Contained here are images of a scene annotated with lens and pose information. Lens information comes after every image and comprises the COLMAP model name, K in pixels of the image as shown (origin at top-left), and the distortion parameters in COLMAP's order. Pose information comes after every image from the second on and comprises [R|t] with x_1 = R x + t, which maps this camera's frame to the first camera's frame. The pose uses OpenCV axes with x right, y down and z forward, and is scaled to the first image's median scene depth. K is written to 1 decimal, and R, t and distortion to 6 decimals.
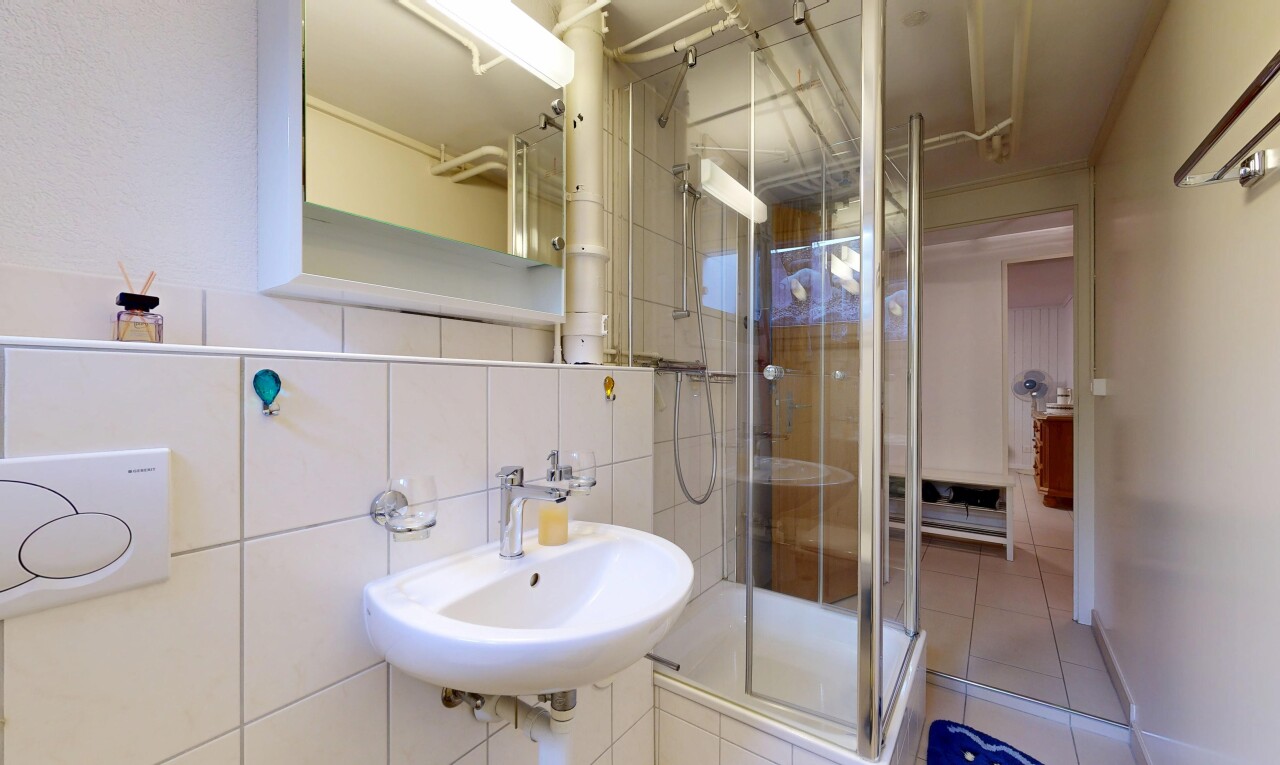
lens RADIAL K [[499.2, 0, 642.1], [0, 499.2, 384.9], [0, 0, 1]] dist [0.000787, 0.000117]
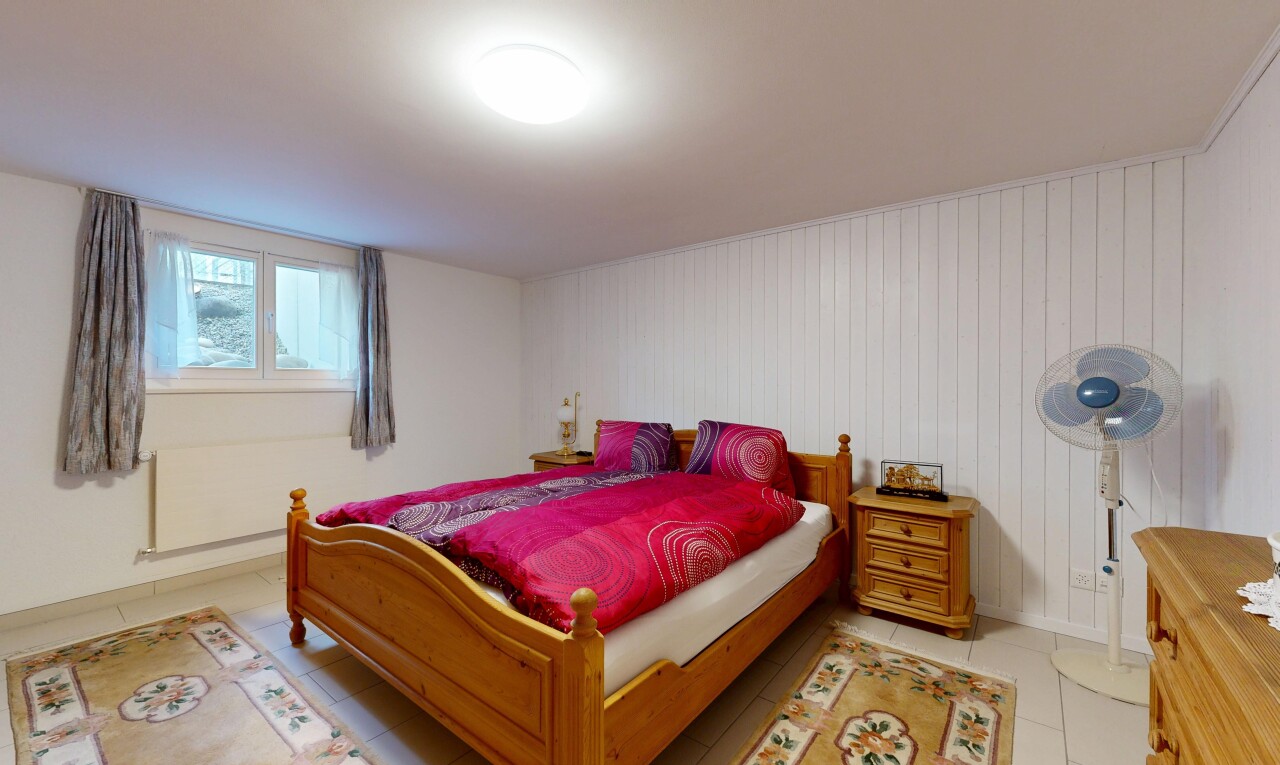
lens RADIAL K [[499.2, 0, 639.7], [0, 499.2, 380.2], [0, 0, 1]] dist [0.000787, 0.000117]
pose [[0.999298, 0.001332, -0.037448, 0.496869], [-0.001328, 0.999999, 0.000133, -0.007480], [0.037448, -0.000083, 0.999299, 0.669780]]
